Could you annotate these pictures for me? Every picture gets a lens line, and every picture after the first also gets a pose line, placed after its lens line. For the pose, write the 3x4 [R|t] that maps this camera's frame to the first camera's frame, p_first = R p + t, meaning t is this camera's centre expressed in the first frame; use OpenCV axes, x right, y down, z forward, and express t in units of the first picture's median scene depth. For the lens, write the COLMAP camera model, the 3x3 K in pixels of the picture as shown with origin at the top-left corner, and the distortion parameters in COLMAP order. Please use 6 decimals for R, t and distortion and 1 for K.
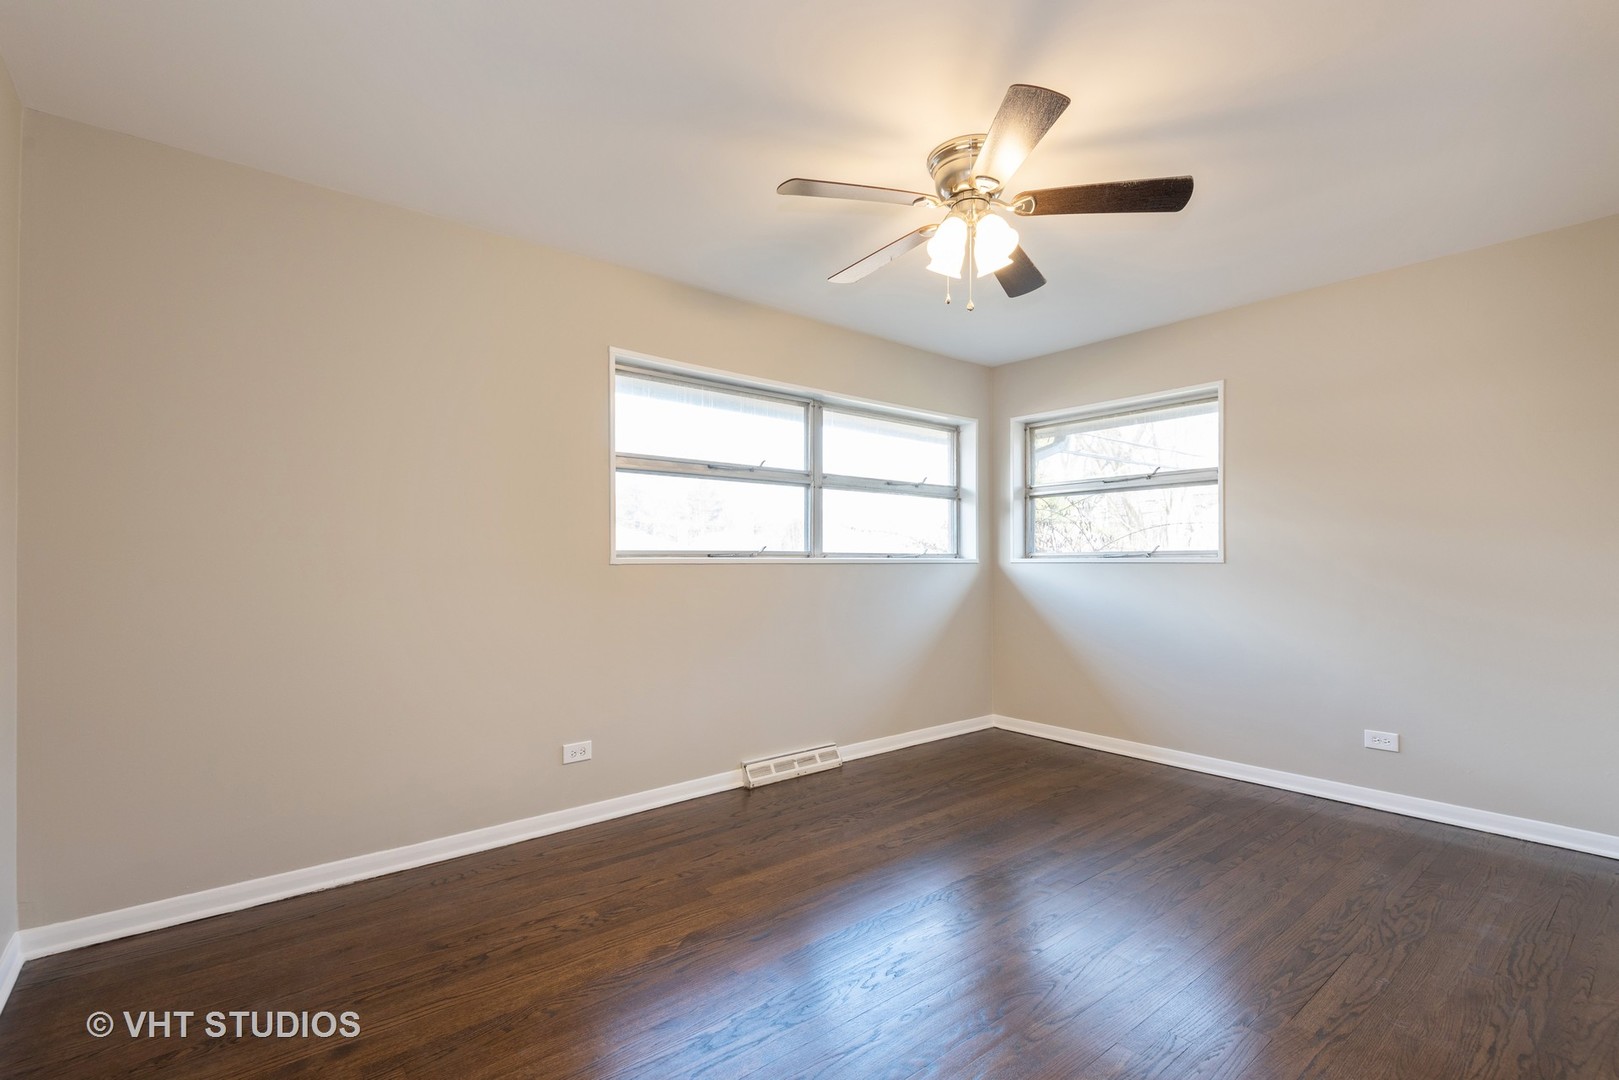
lens RADIAL K [[715.6, 0, 804.9], [0, 715.6, 565.4], [0, 0, 1]] dist [0.033958, -0.019690]
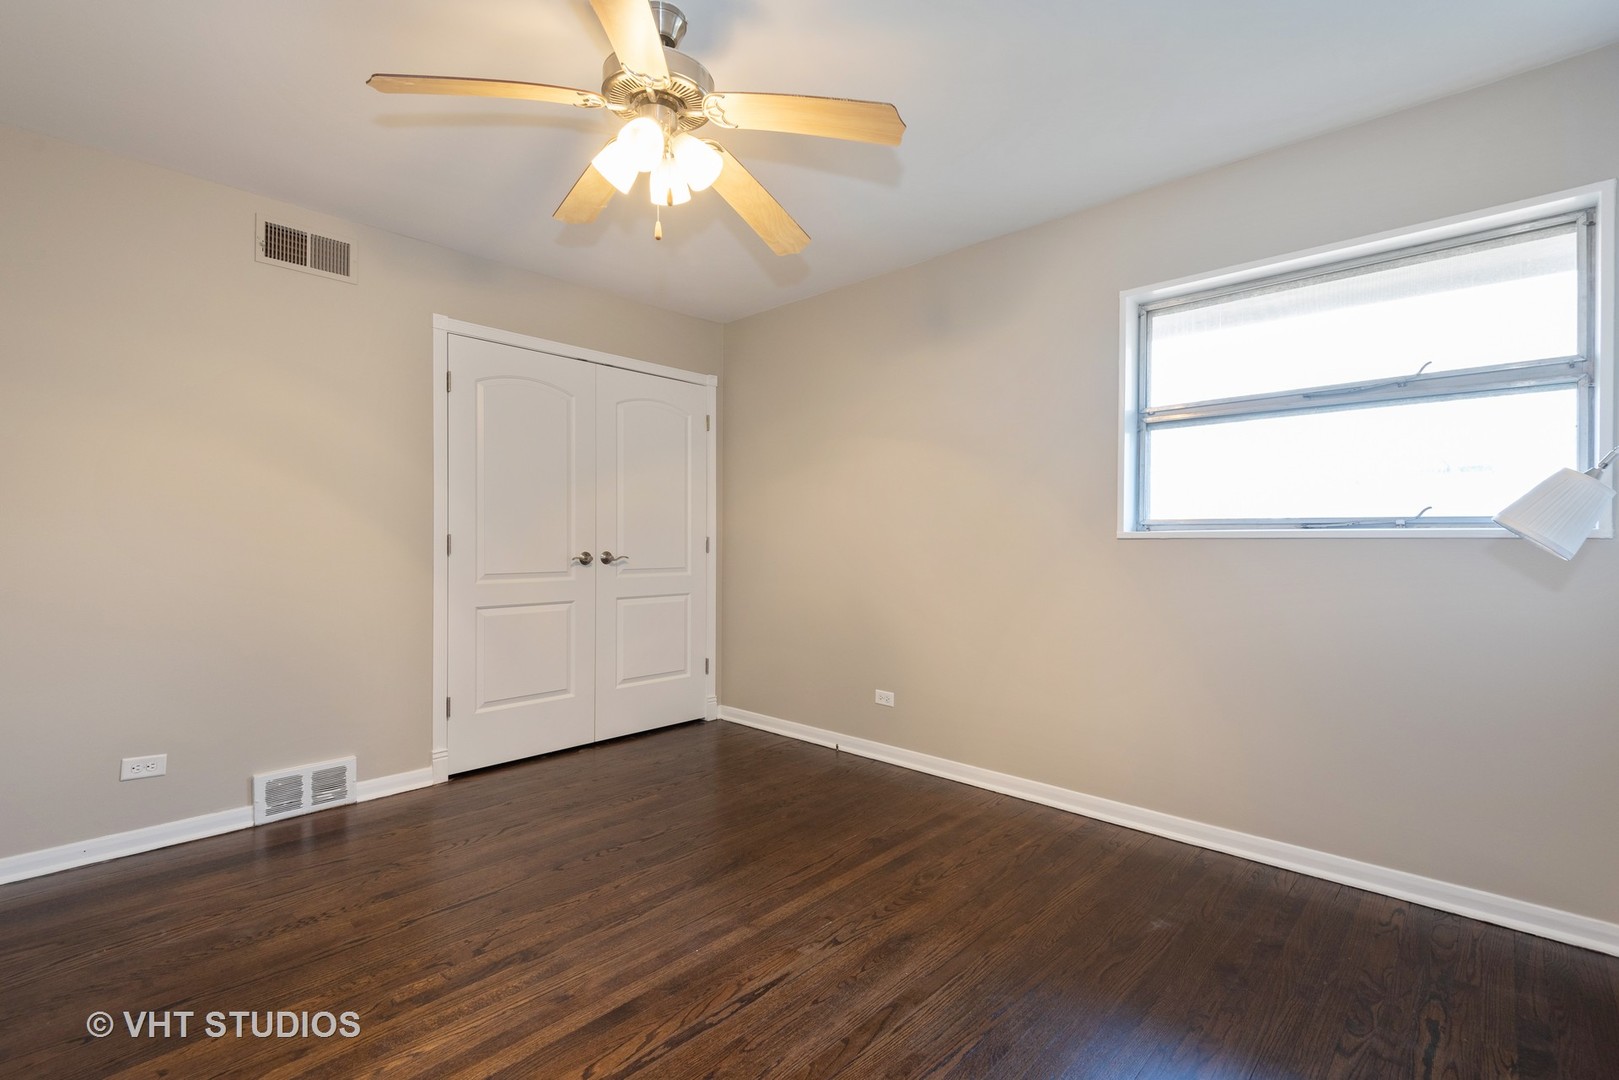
lens RADIAL K [[721.3, 0, 756.8], [0, 721.3, 537.1], [0, 0, 1]] dist [0.030207, -0.021010]
pose [[0.091719, 0.003897, -0.995777, 0.496321], [-0.002855, 0.999989, 0.003650, -0.003963], [0.995781, 0.002508, 0.091730, 0.402545]]
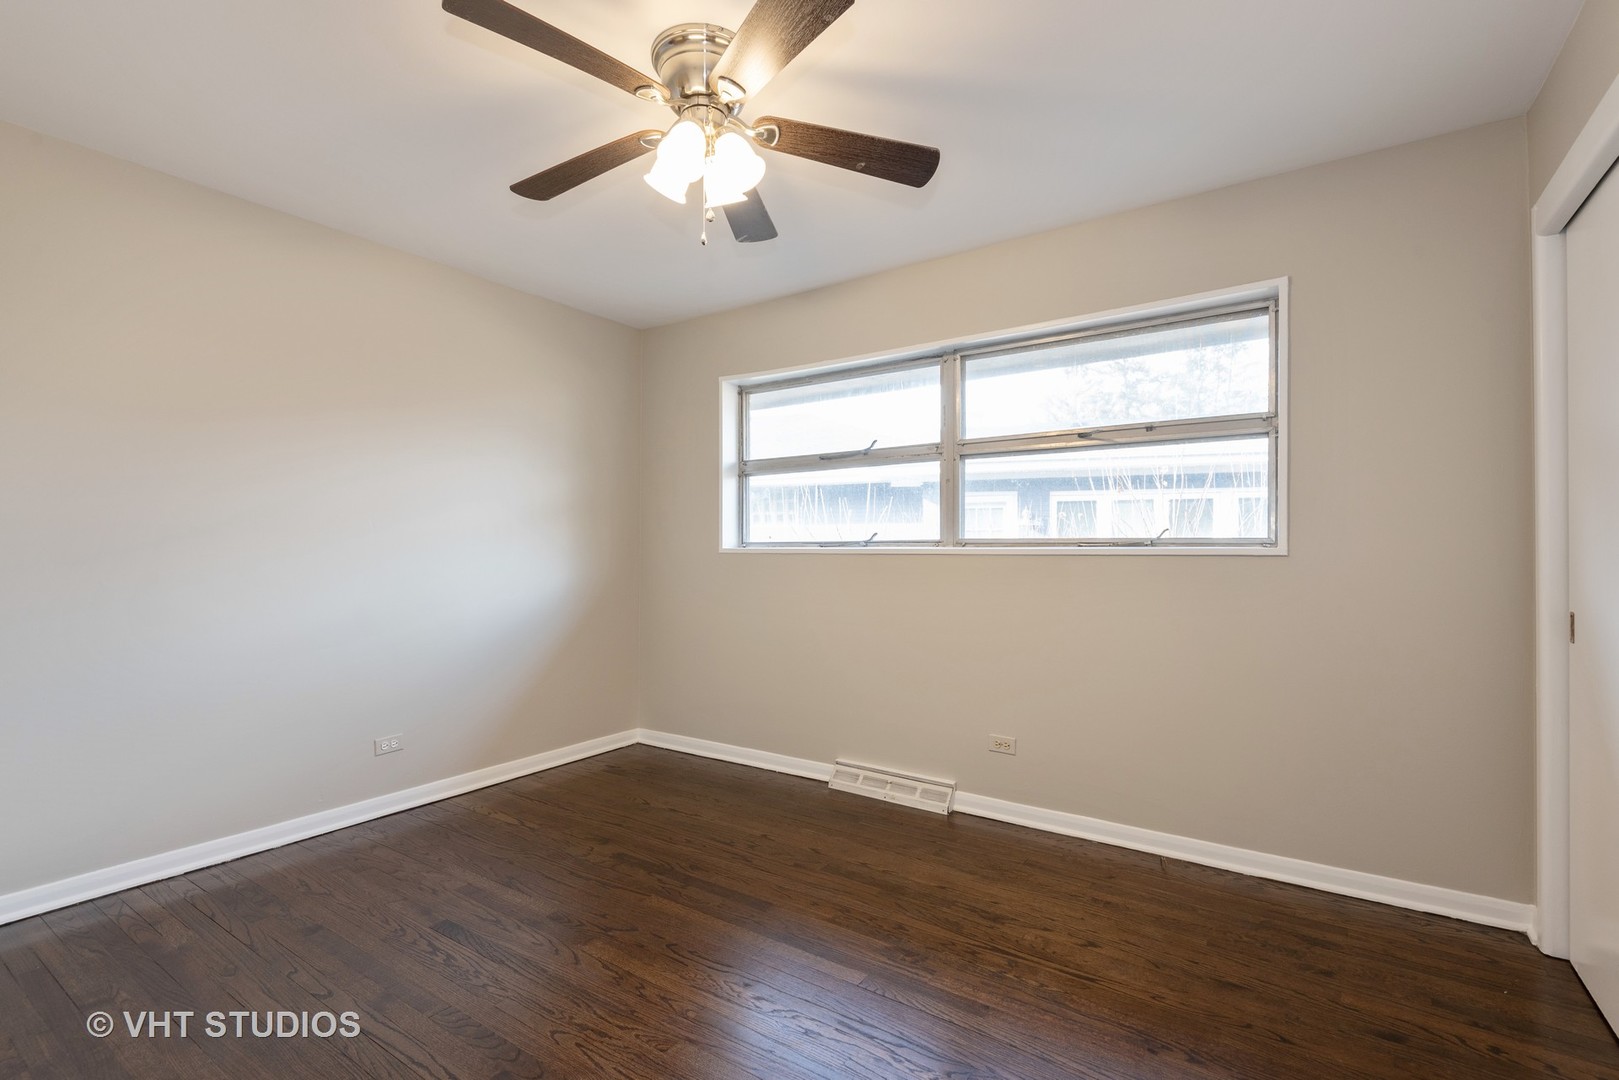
lens RADIAL K [[723.9, 0, 806.5], [0, 723.9, 543.7], [0, 0, 1]] dist [0.032189, -0.021384]
pose [[0.281762, -0.006252, -0.959464, 0.822456], [-0.009044, 0.999917, -0.009172, -0.005946], [0.959442, 0.011262, 0.281682, 0.669589]]
